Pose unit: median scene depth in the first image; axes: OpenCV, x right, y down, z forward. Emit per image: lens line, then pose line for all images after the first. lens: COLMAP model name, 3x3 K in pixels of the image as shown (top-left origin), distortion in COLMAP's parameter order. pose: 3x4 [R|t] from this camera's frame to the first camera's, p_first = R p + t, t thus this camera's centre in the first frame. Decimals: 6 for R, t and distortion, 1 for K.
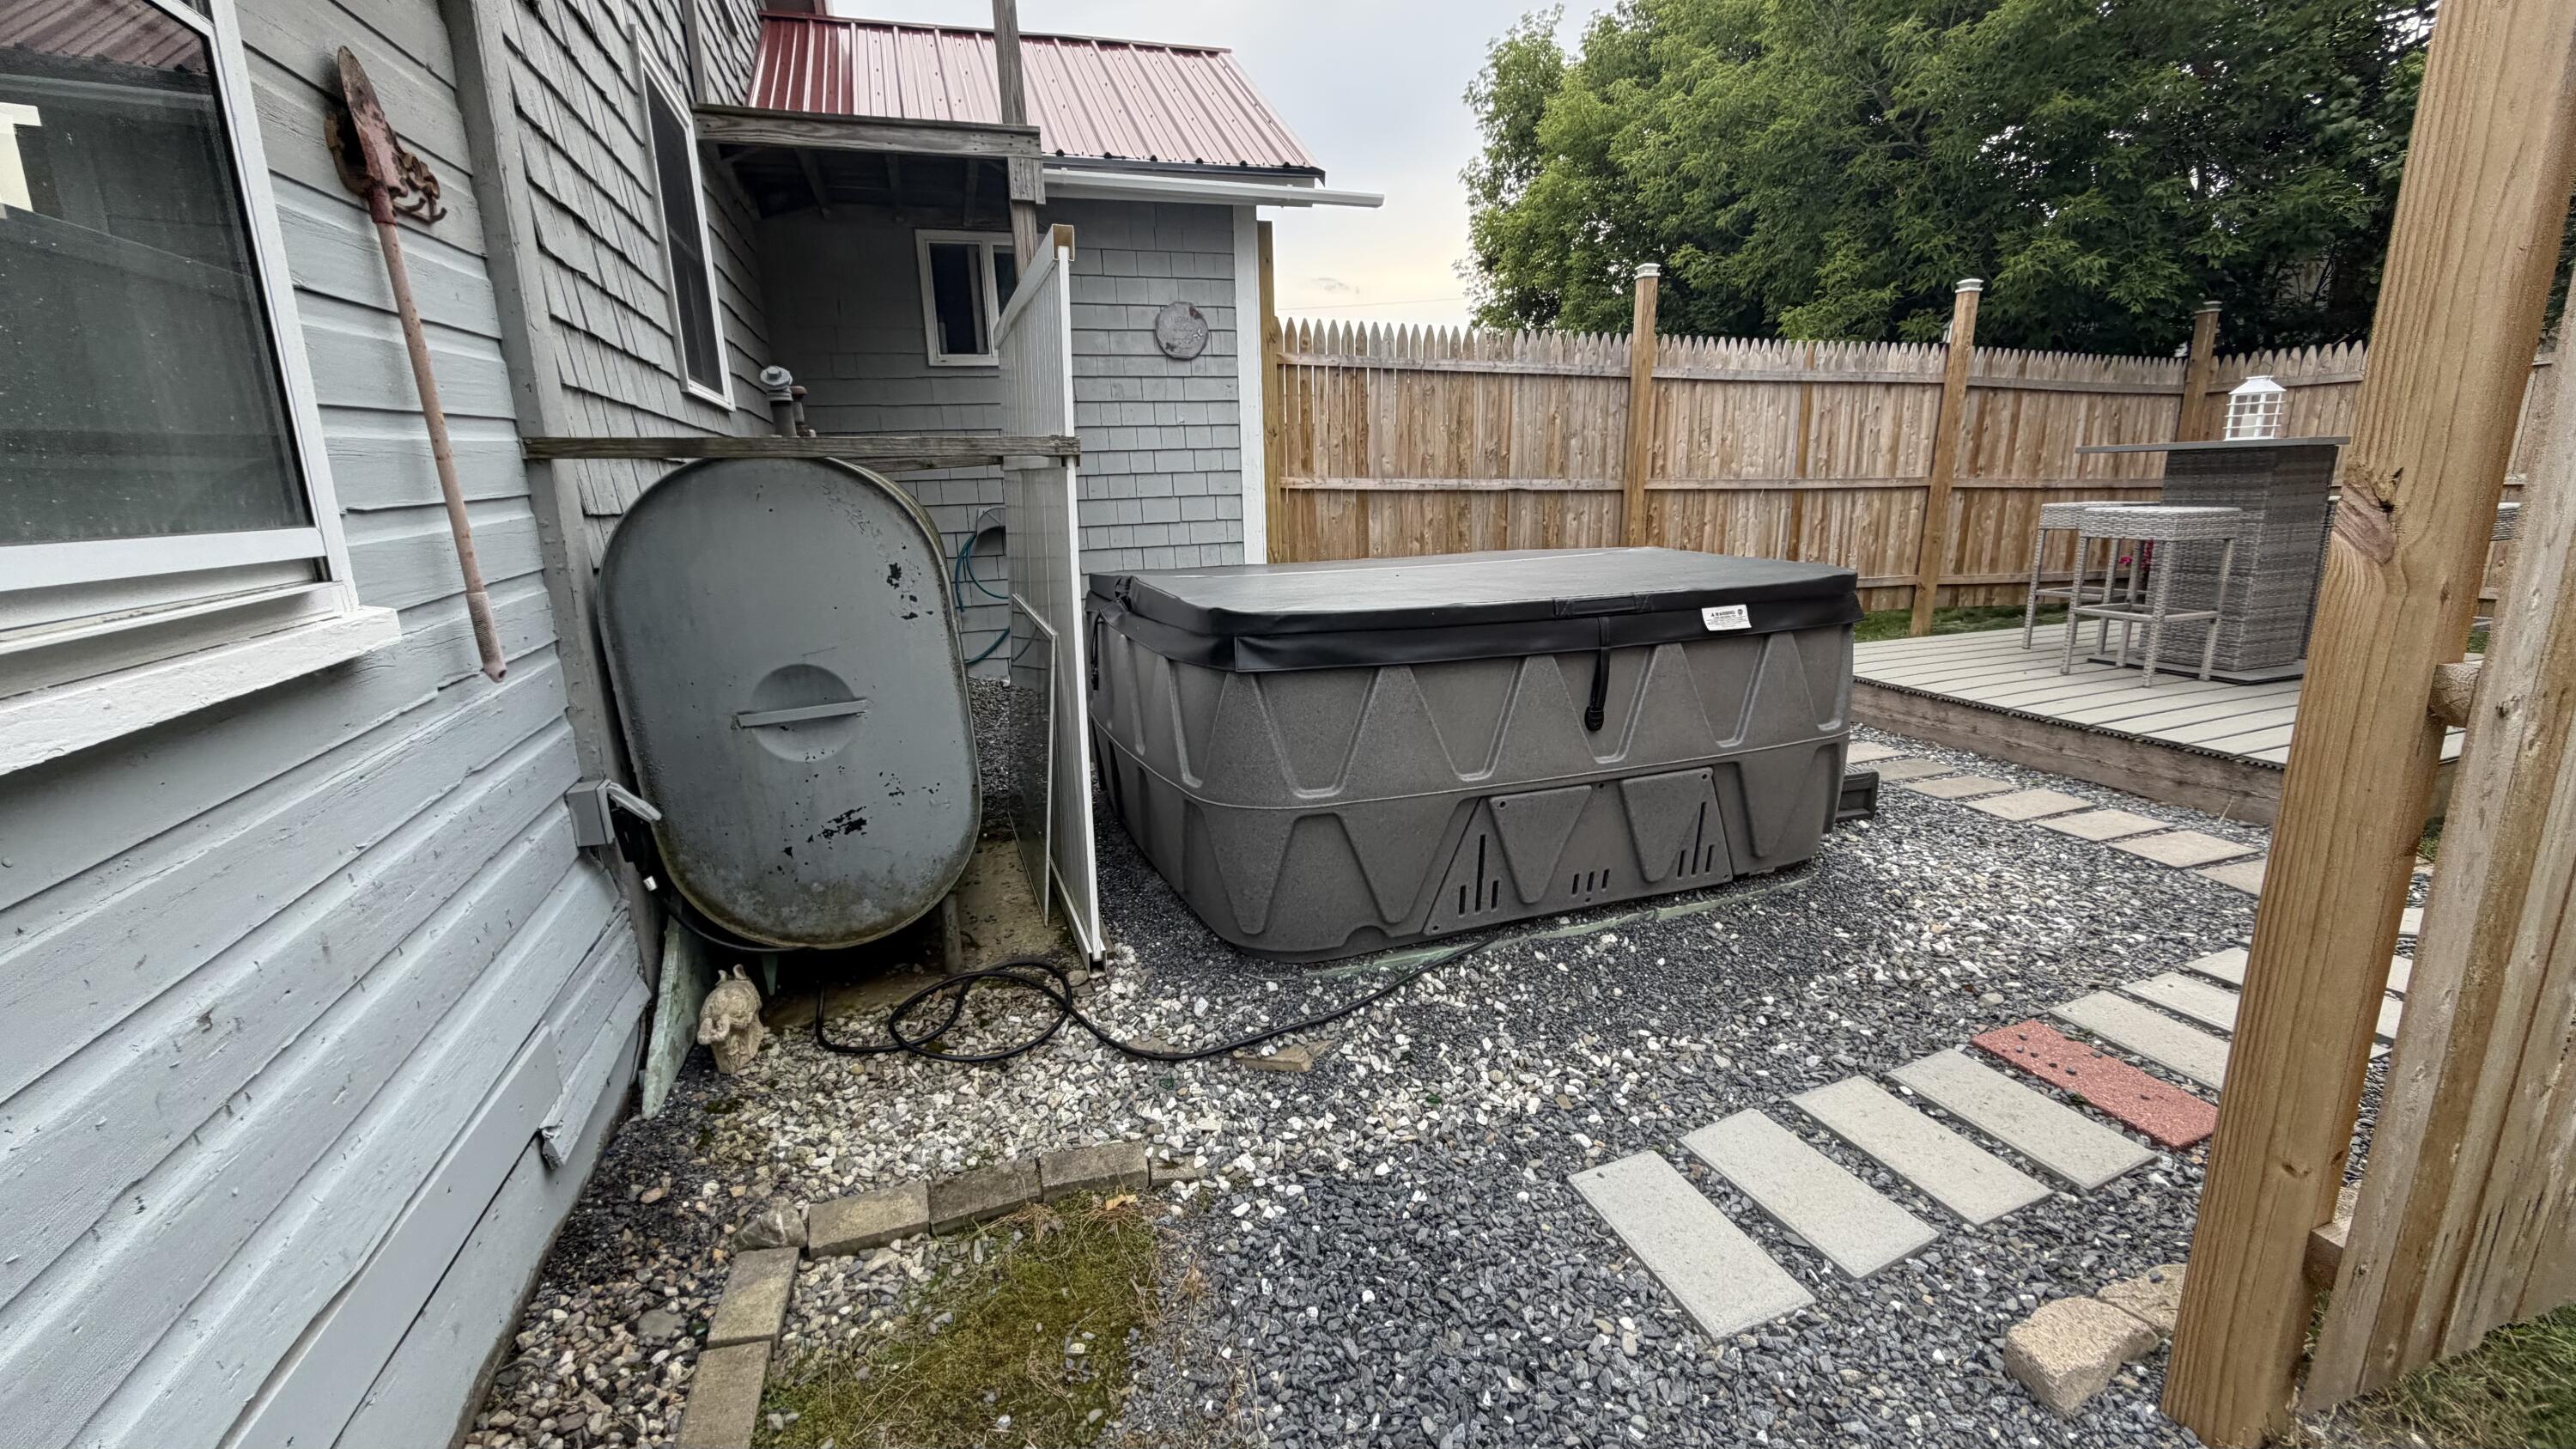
lens RADIAL K [[1018.9, 0, 1279.5], [0, 1018.9, 723.0], [0, 0, 1]] dist [0.000261, 0.000125]
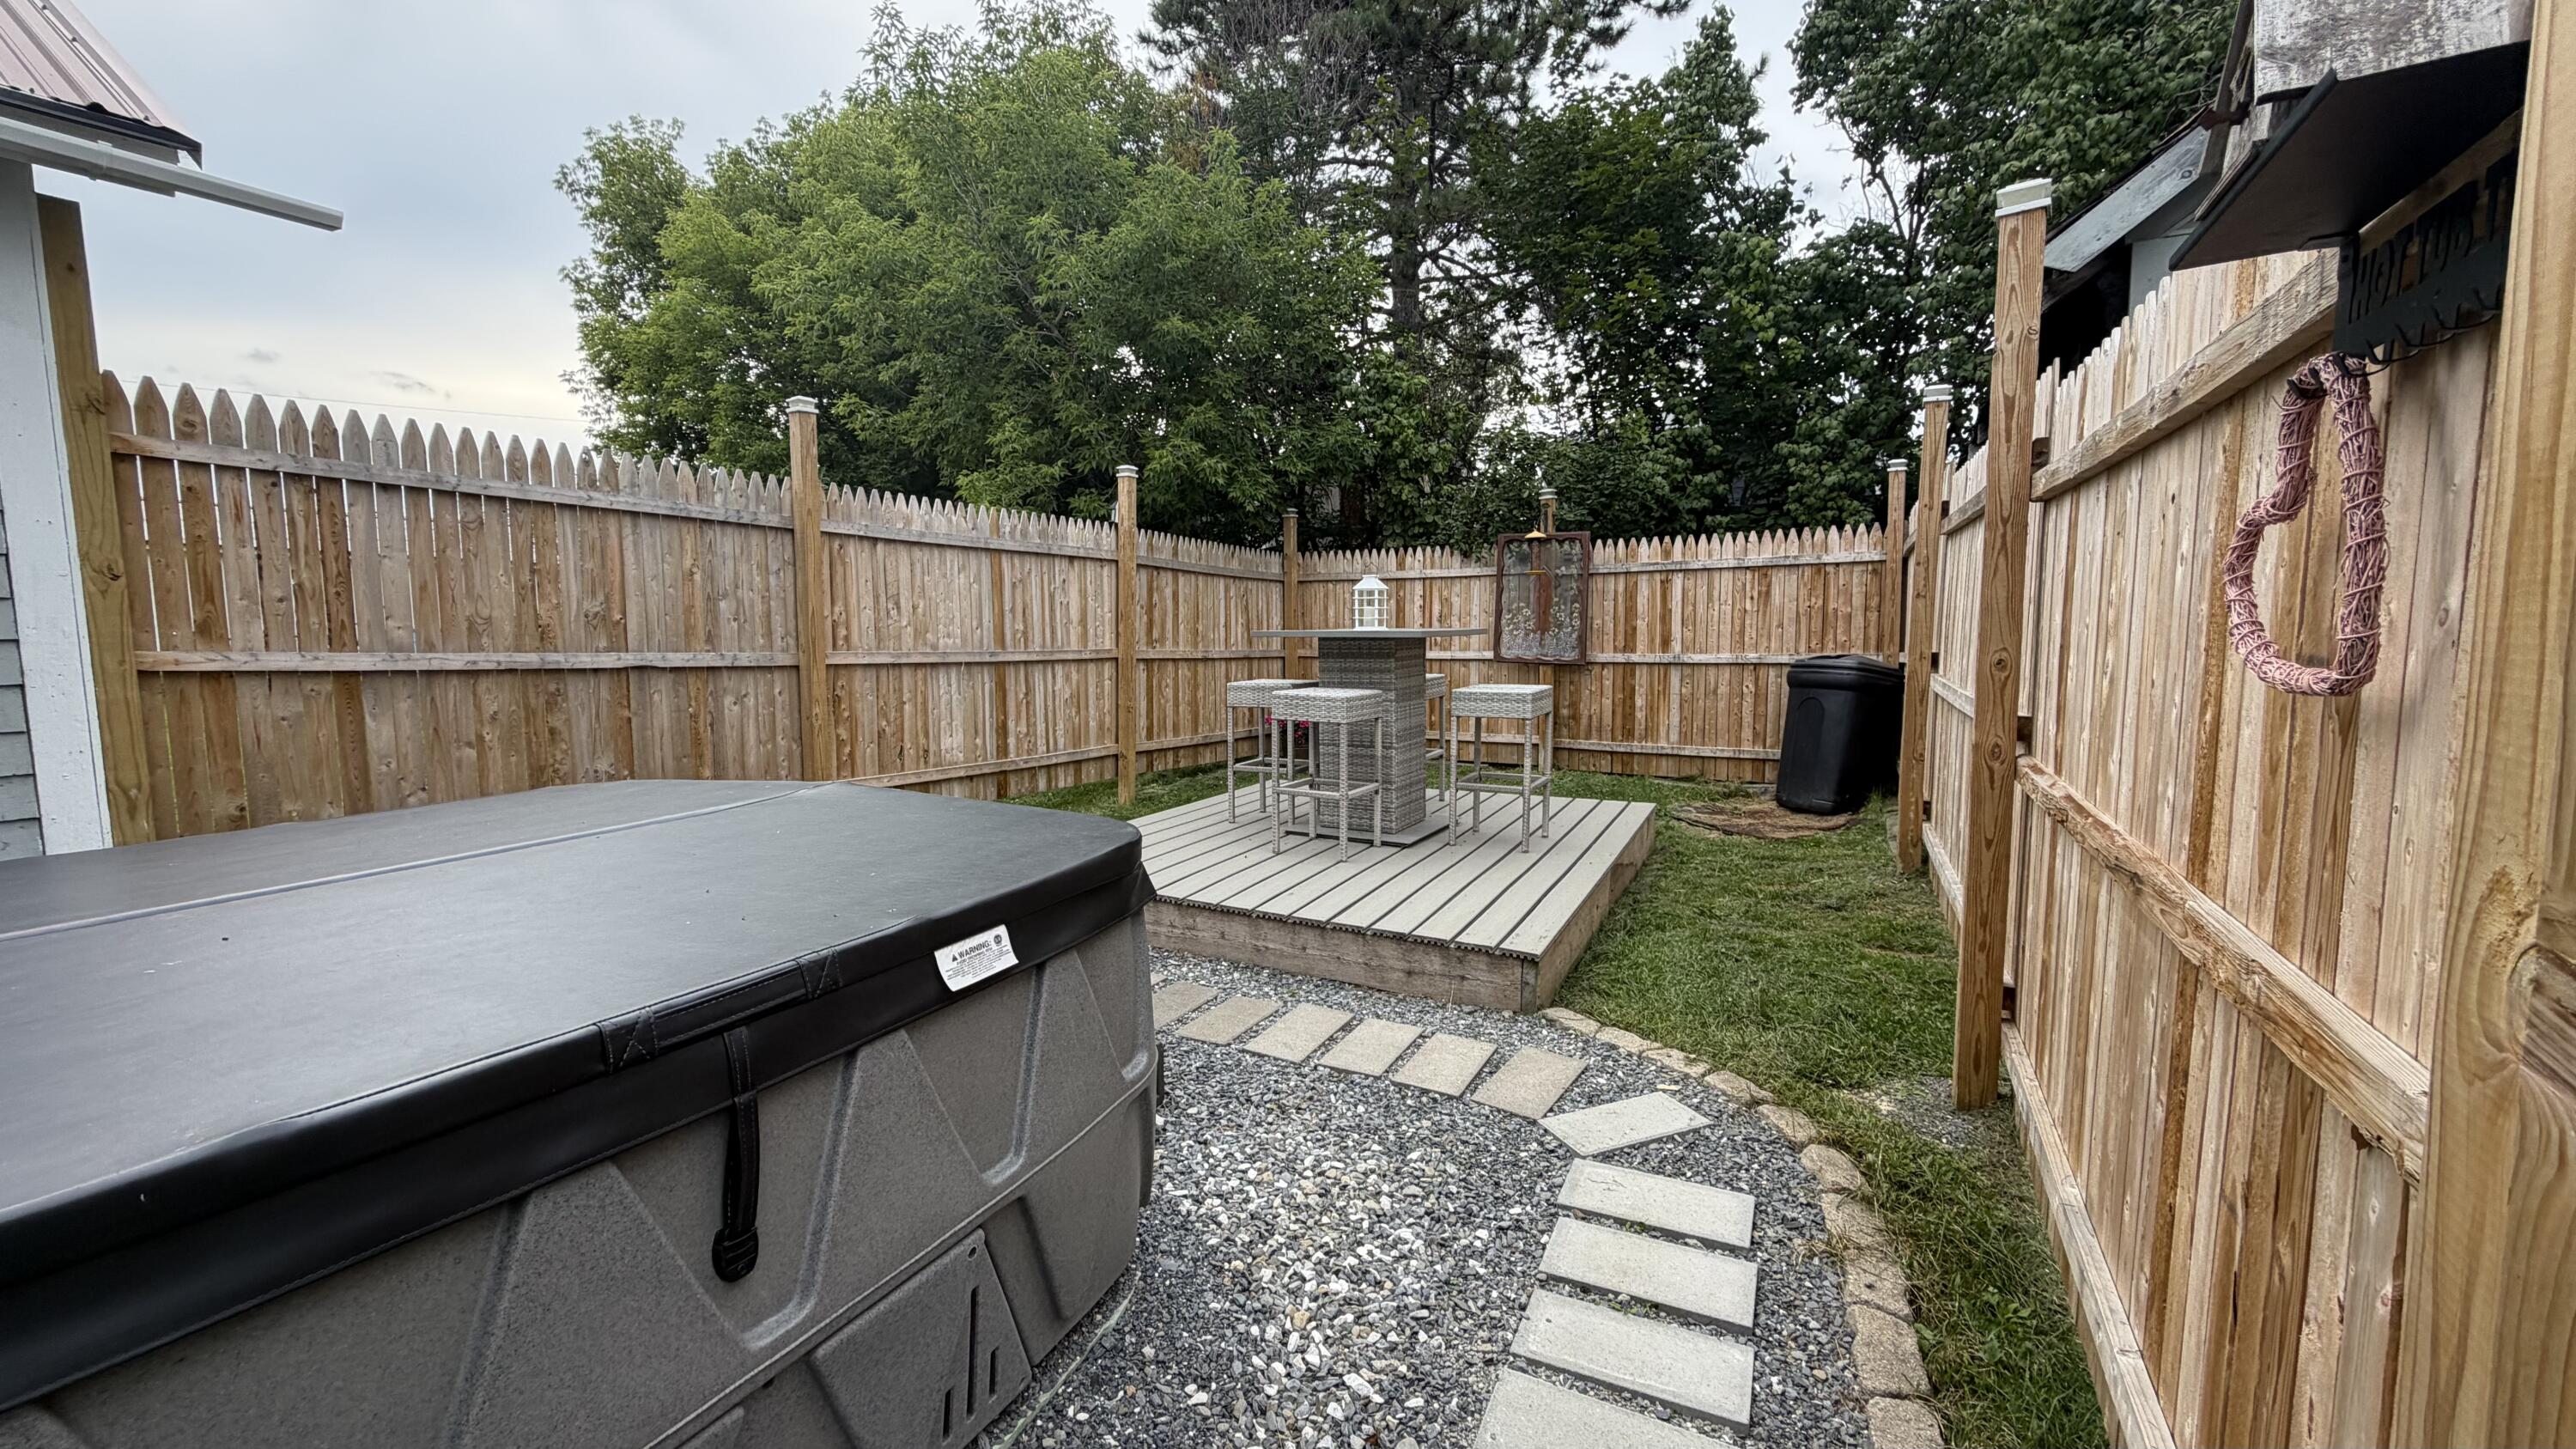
lens RADIAL K [[1018.9, 0, 1279.5], [0, 1018.9, 723.0], [0, 0, 1]] dist [0.000261, 0.000125]
pose [[0.733804, -0.045378, 0.677844, 0.069175], [0.141410, 0.986115, -0.087070, -0.059973], [-0.664481, 0.159746, 0.730031, 0.170793]]
